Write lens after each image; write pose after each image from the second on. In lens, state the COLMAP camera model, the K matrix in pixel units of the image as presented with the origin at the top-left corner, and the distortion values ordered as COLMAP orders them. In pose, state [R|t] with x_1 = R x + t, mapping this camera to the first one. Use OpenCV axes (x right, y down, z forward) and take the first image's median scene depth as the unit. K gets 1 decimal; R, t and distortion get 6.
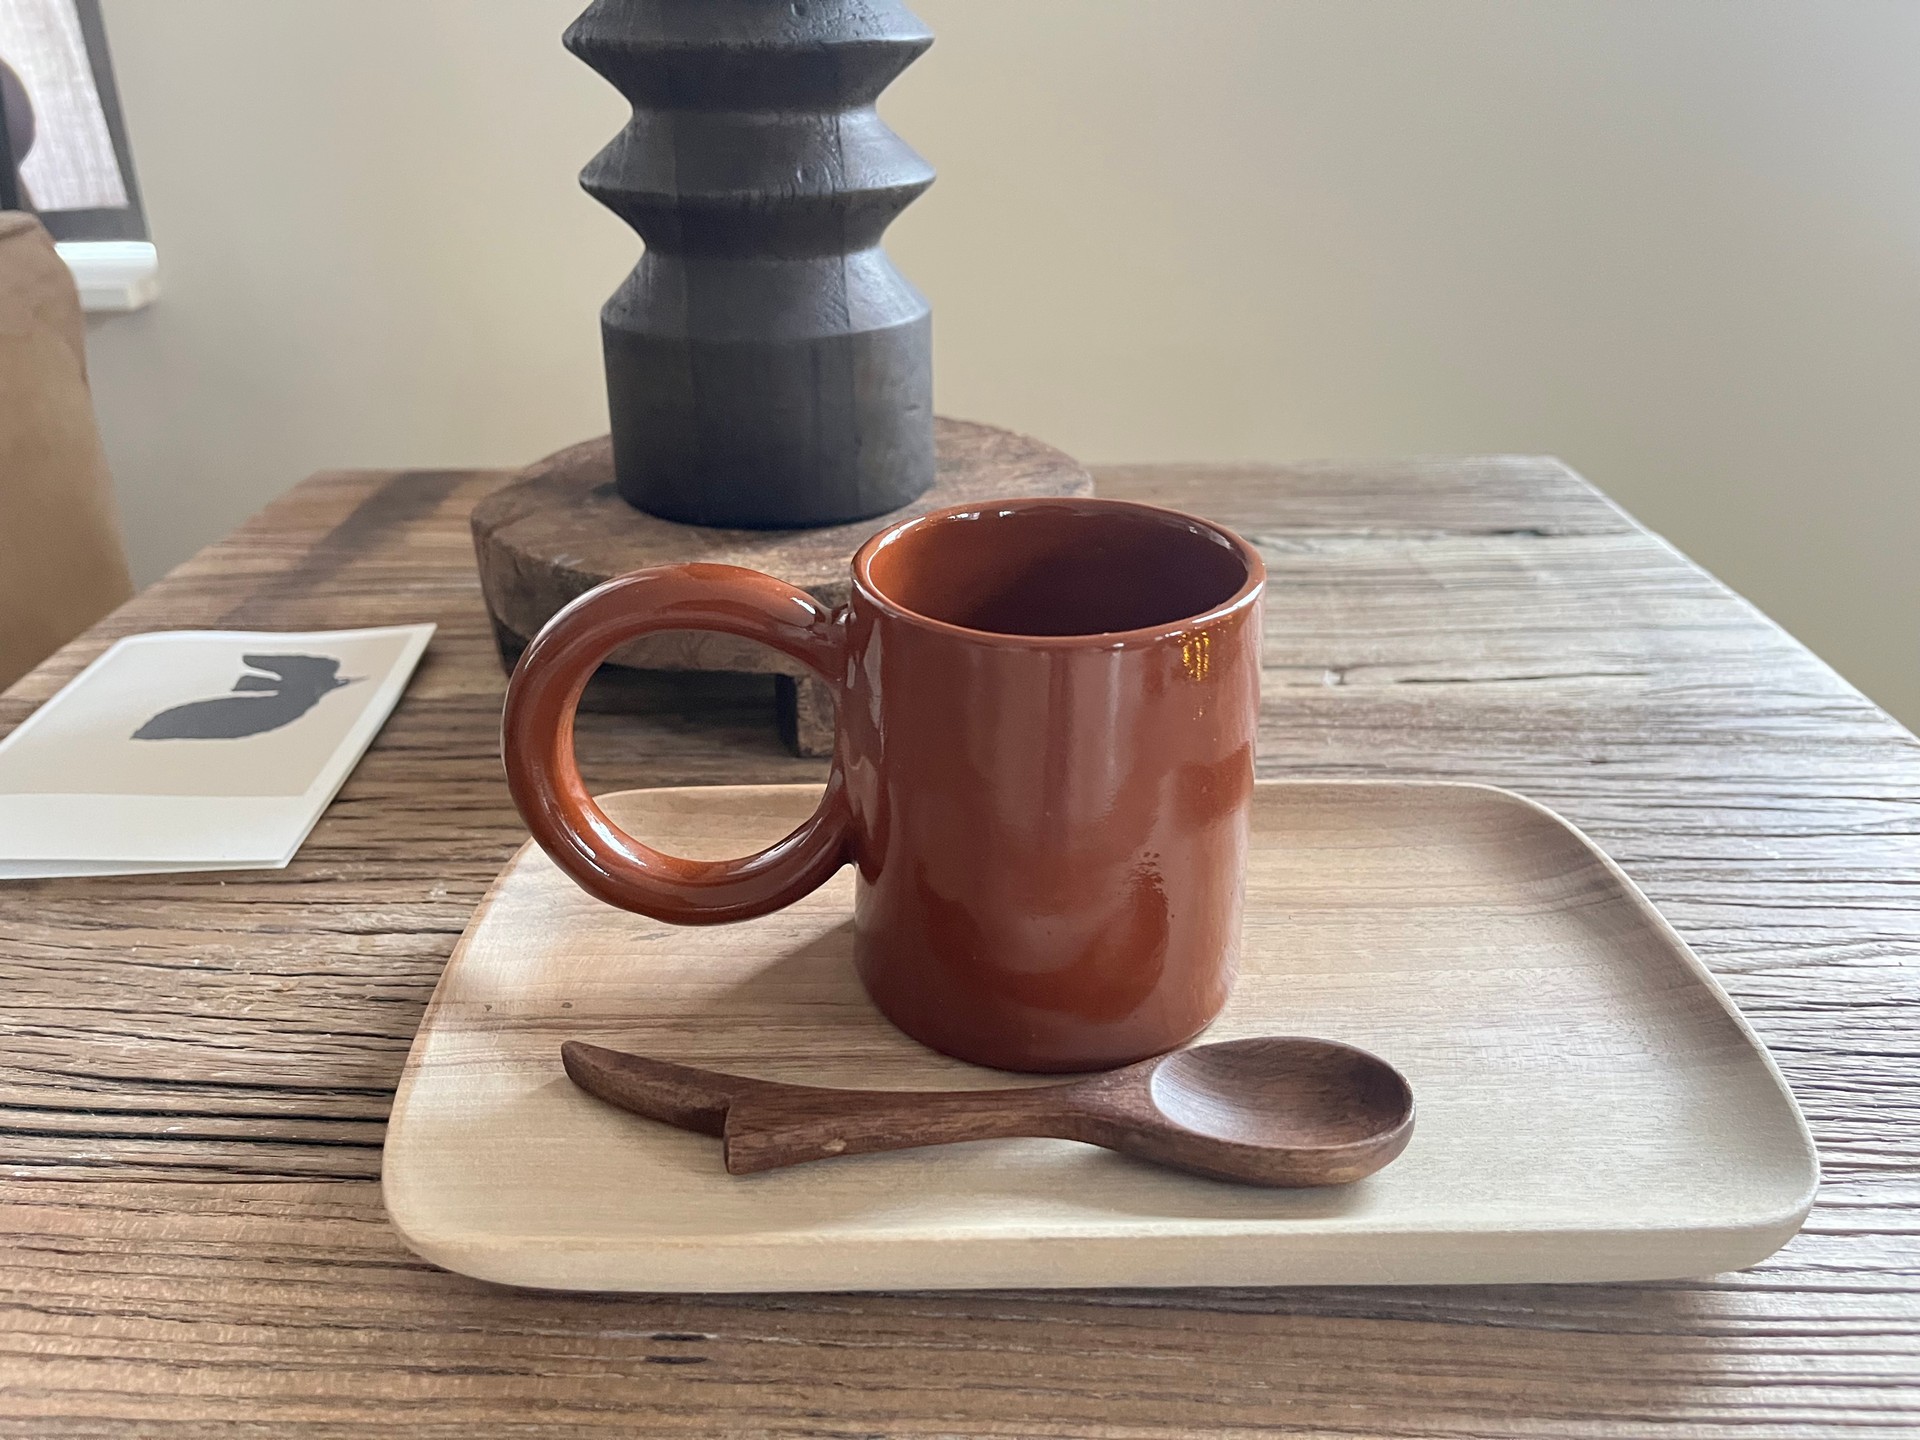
lens RADIAL K [[1459.4, 0, 957.1], [0, 1459.4, 727.7], [0, 0, 1]] dist [0.072277, -0.107612]
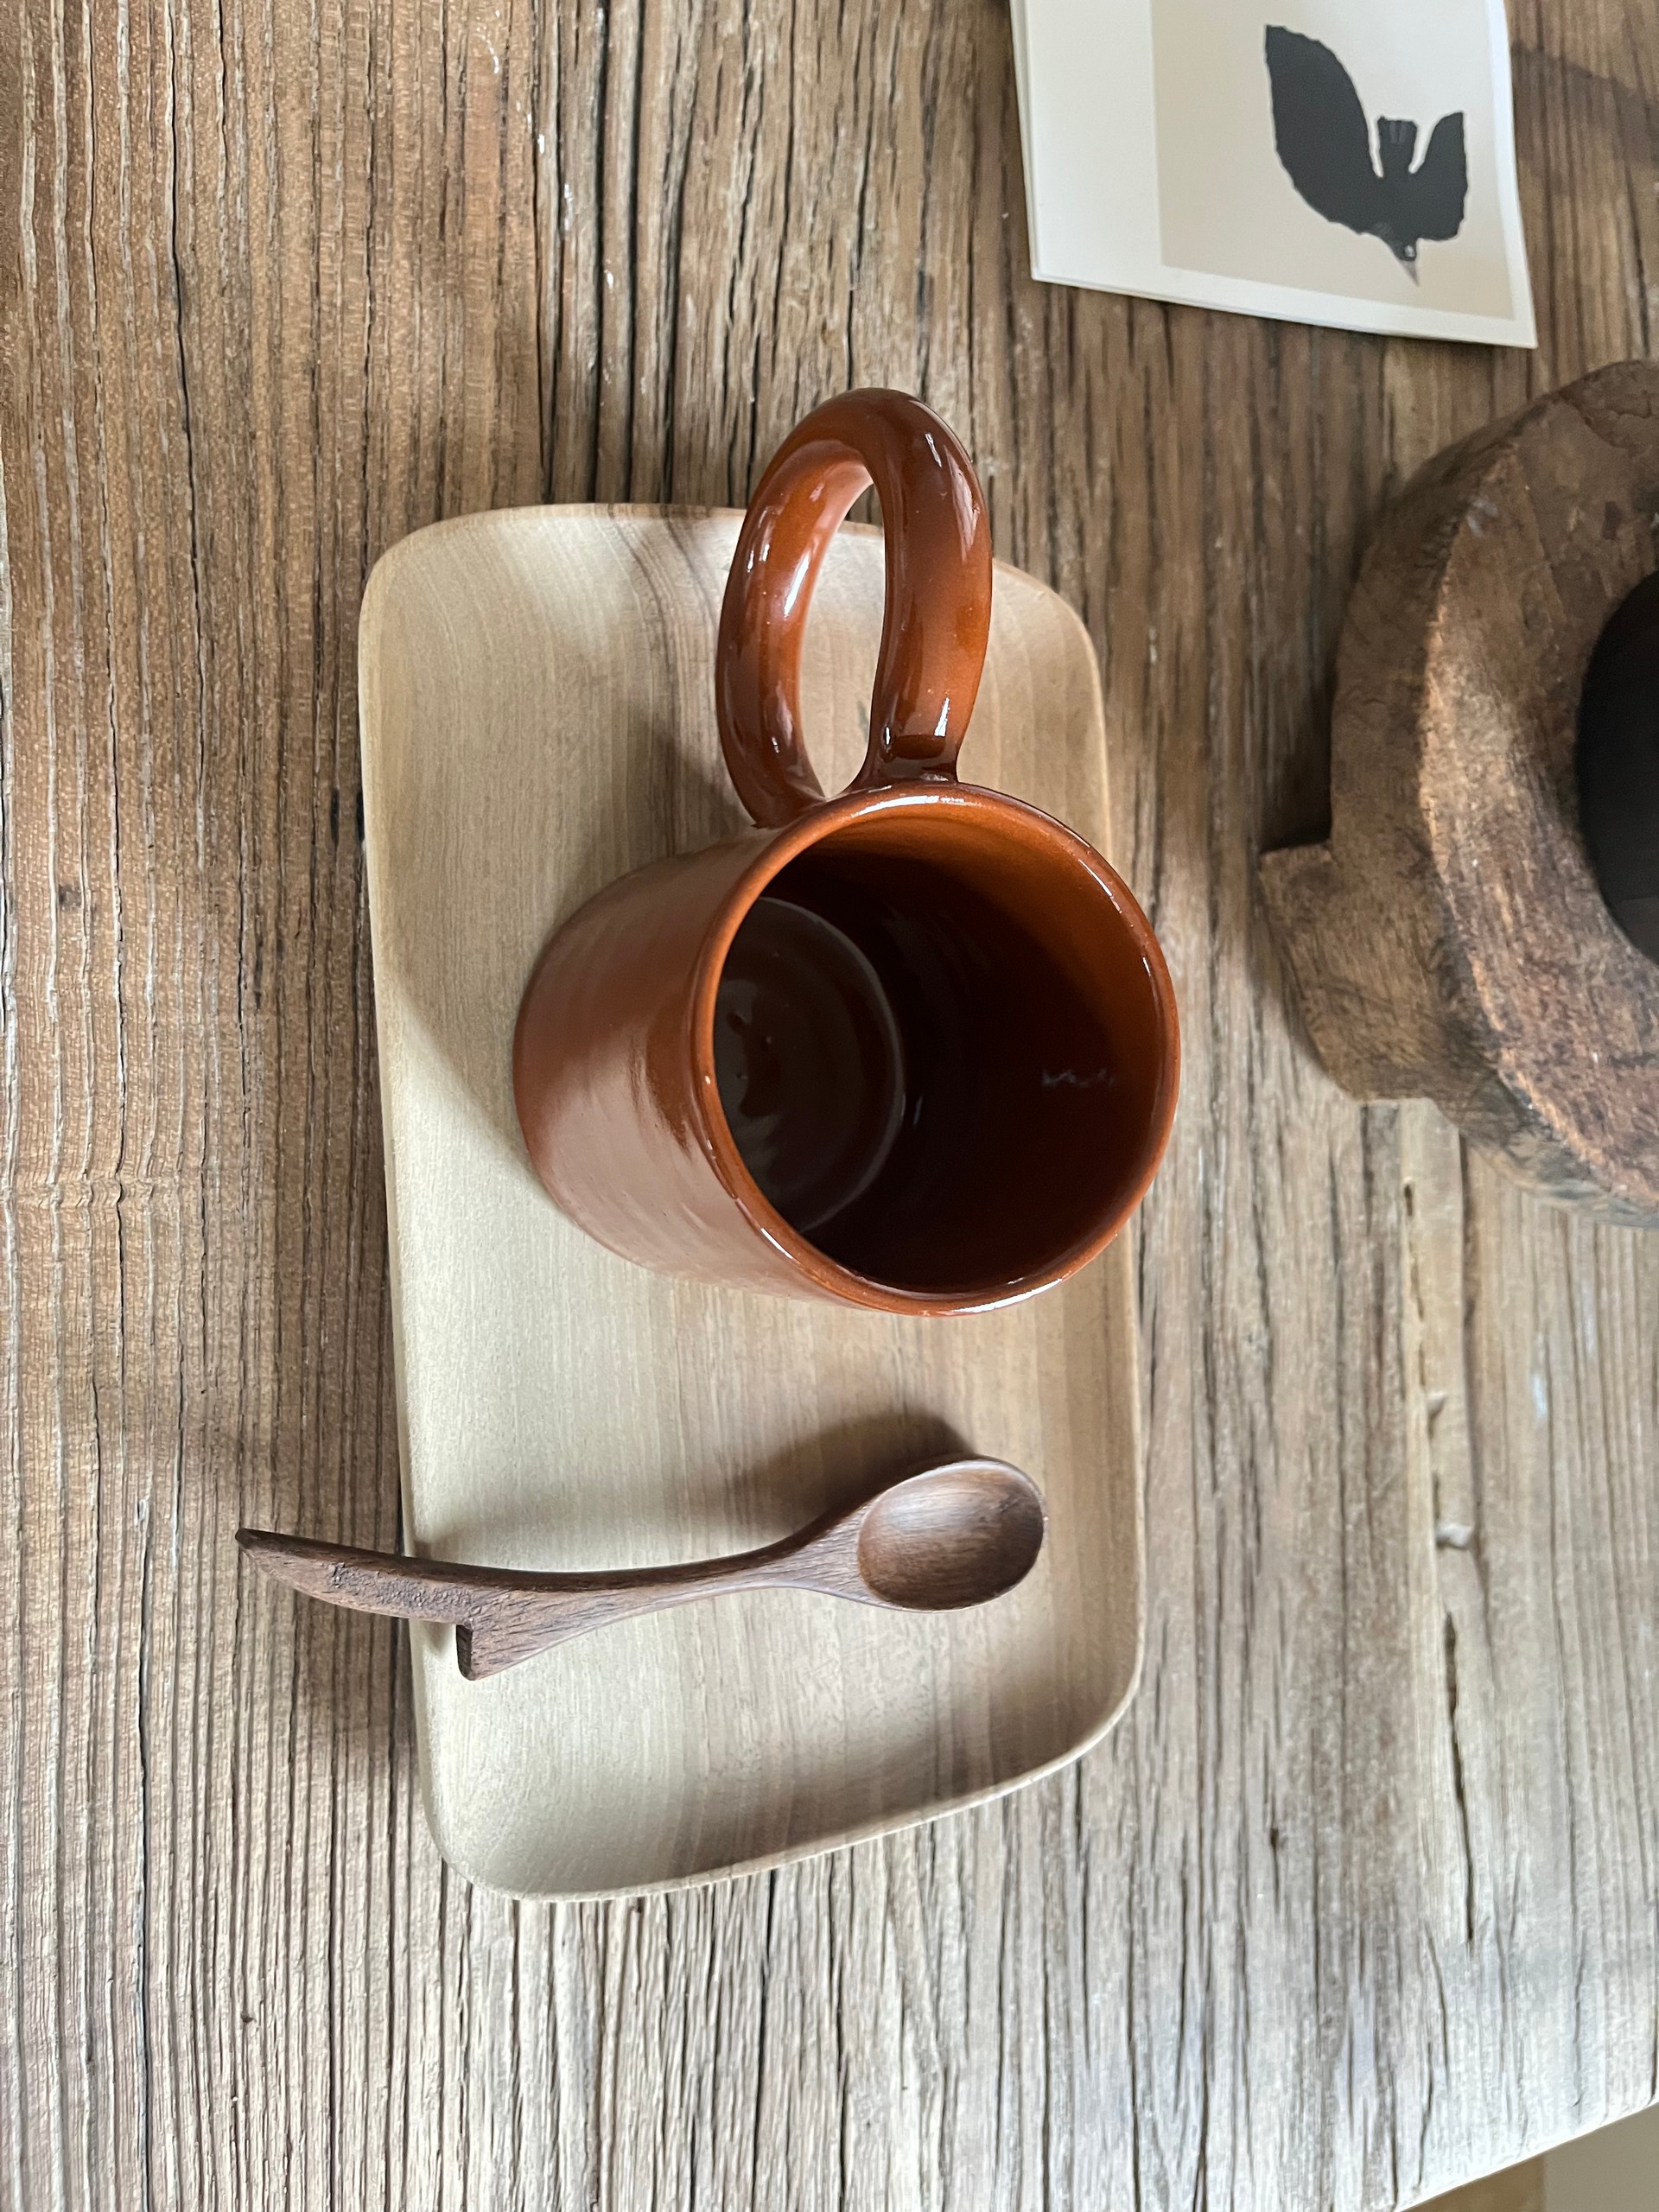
lens RADIAL K [[1681.3, 0, 859.9], [0, 1681.3, 1087.8], [0, 0, 1]] dist [0.072277, -0.107612]
pose [[0.029102, 0.999576, -0.000022, 0.017118], [-0.800632, 0.023323, 0.598702, -0.440965], [0.598449, -0.017406, 0.800972, 0.140666]]
